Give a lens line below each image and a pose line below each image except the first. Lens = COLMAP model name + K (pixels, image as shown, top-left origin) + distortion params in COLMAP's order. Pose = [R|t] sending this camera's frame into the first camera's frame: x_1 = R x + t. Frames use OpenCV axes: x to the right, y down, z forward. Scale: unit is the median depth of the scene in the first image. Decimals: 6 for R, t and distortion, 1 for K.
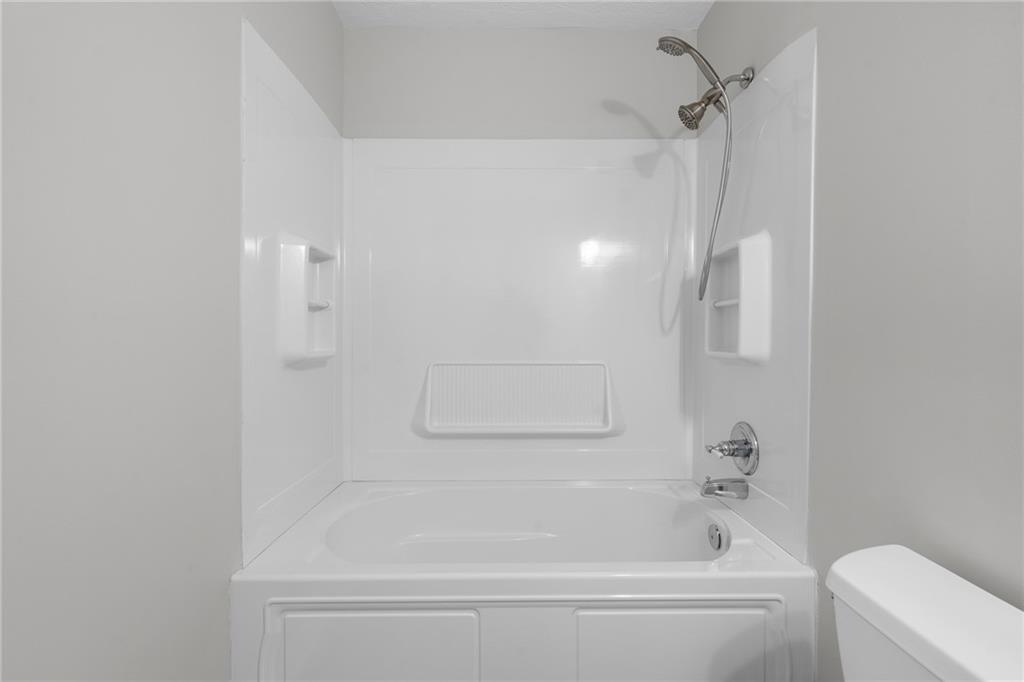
lens RADIAL K [[463.0, 0, 514.2], [0, 463.0, 338.4], [0, 0, 1]] dist [0.003141, -0.000010]
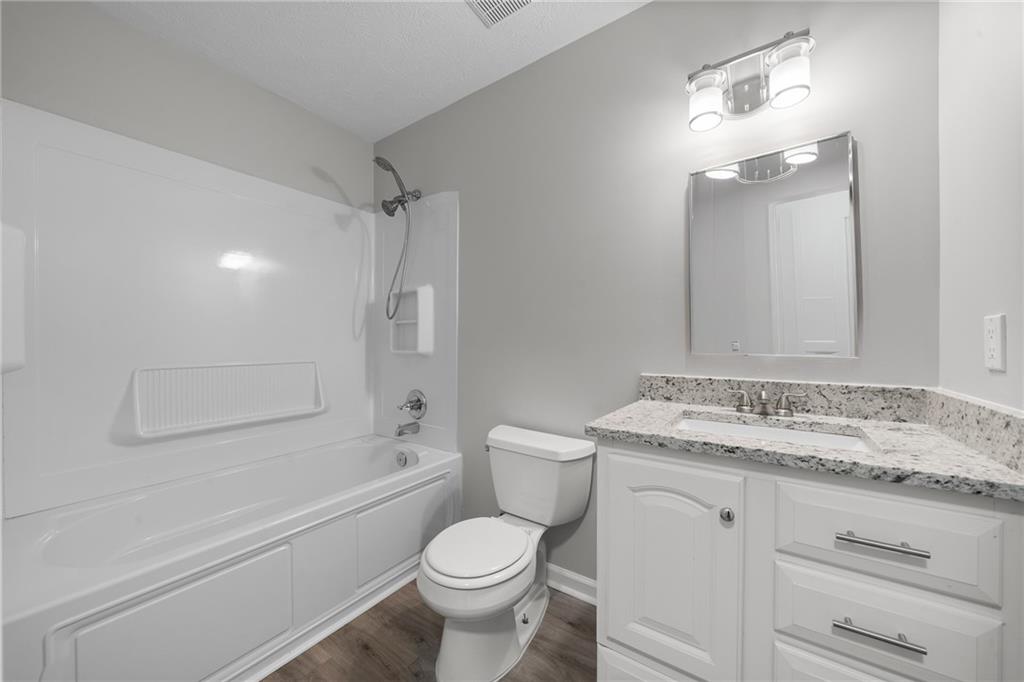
lens RADIAL K [[387.1, 0, 510.3], [0, 387.1, 340.4], [0, 0, 1]] dist [0.002139, -0.000144]
pose [[0.583910, 0.000130, 0.811818, -0.491353], [0.003349, 0.999991, -0.002568, -0.002335], [-0.811811, 0.004218, 0.583905, -0.154290]]
